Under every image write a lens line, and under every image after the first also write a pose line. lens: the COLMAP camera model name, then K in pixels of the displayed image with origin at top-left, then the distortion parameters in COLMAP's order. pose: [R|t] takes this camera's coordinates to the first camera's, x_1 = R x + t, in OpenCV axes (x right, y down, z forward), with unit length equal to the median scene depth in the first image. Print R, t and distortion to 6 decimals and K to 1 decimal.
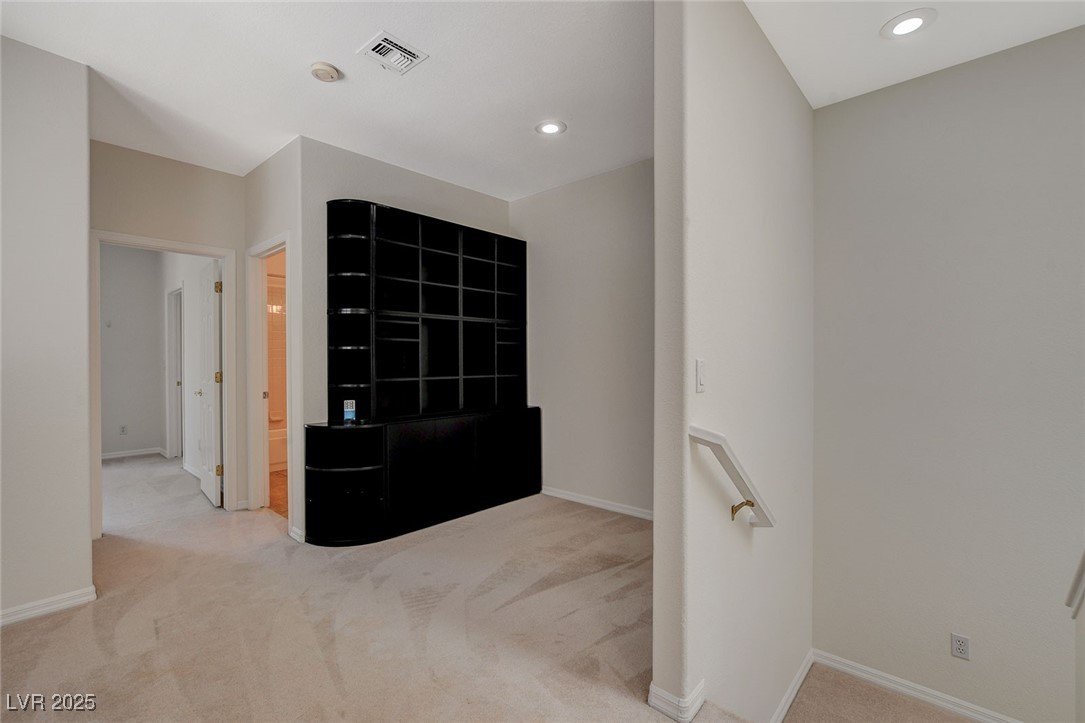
lens RADIAL K [[484.4, 0, 542.5], [0, 484.4, 361.5], [0, 0, 1]] dist [-0.002778, 0.000242]
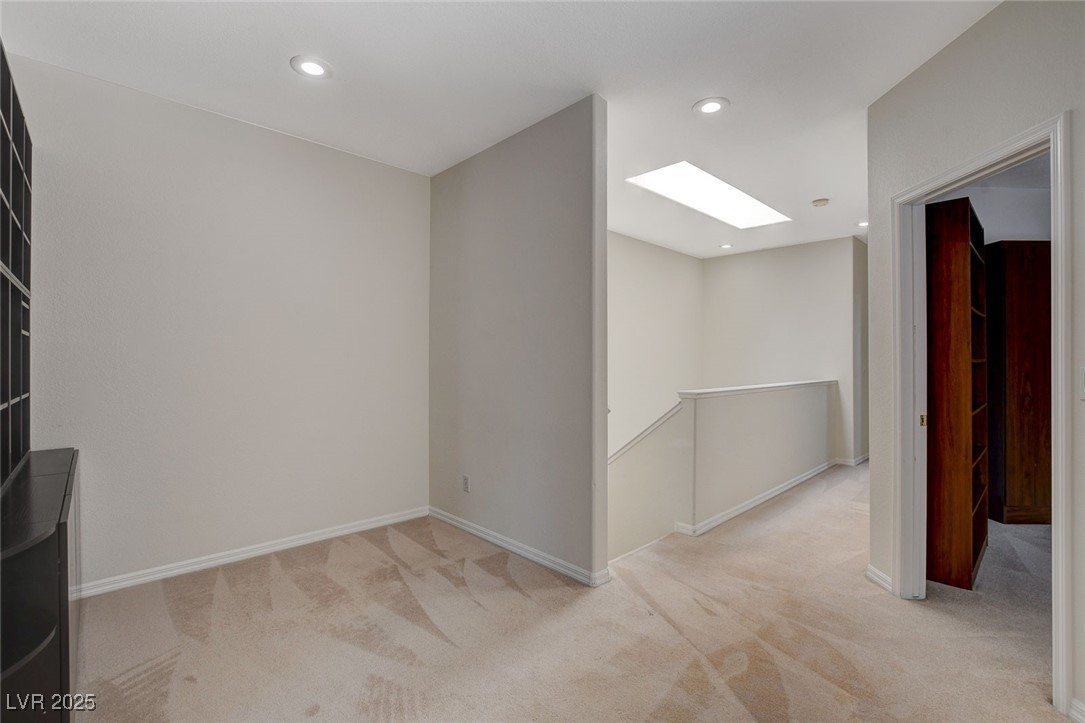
lens RADIAL K [[484.4, 0, 542.5], [0, 484.4, 361.5], [0, 0, 1]] dist [-0.002778, 0.000242]
pose [[0.082223, 0.001195, 0.996613, -0.800441], [0.008456, 0.999962, -0.001897, 0.000659], [-0.996578, 0.008584, 0.082210, 0.636276]]
